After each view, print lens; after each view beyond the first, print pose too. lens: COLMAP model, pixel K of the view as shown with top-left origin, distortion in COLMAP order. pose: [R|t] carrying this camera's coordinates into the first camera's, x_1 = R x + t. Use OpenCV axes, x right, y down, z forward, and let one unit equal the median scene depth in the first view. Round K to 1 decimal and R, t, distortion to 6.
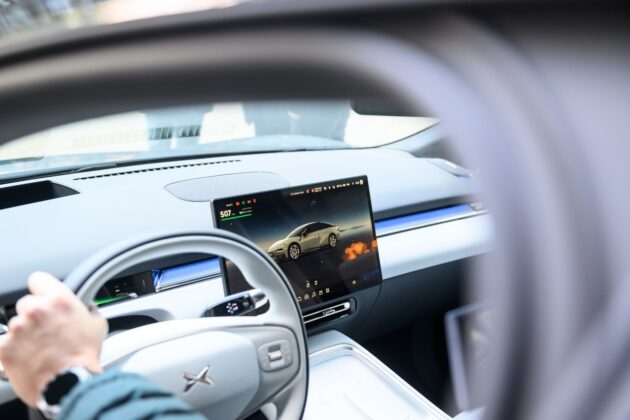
lens RADIAL K [[738.2, 0, 315.0], [0, 738.2, 210.0], [0, 0, 1]] dist [0.002700, 0.004533]
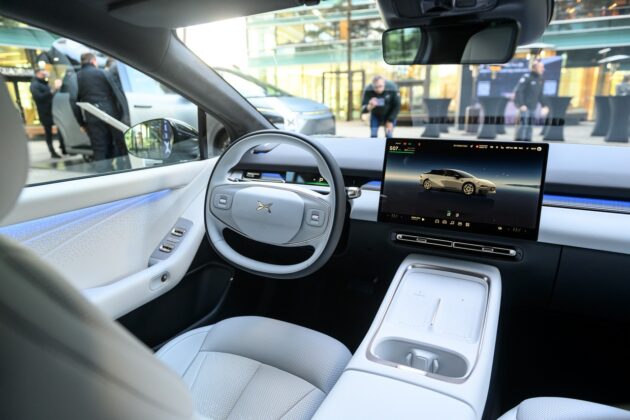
lens RADIAL K [[421.1, 0, 315.0], [0, 421.1, 210.0], [0, 0, 1]] dist [0.005045, 0.004074]
pose [[0.357251, 0.206977, -0.910787, 0.588871], [-0.210248, 0.967931, 0.137494, 0.039242], [0.910037, 0.142371, 0.389311, 0.470715]]
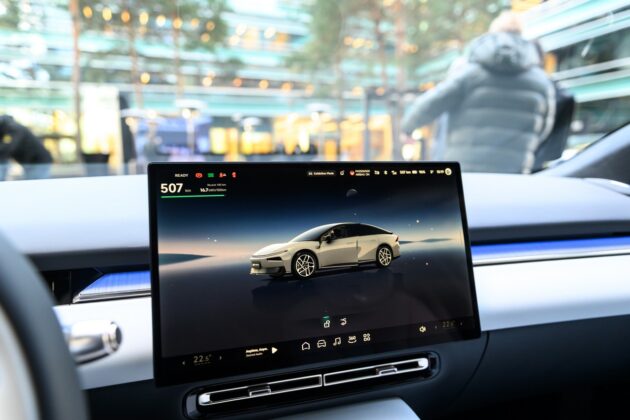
lens RADIAL K [[421.1, 0, 315.0], [0, 421.1, 210.0], [0, 0, 1]] dist [0.005045, 0.004074]
pose [[0.902597, 0.025973, -0.429703, 0.124236], [-0.078048, 0.991509, -0.104010, 0.045275], [0.423353, 0.127417, 0.896960, 0.664923]]
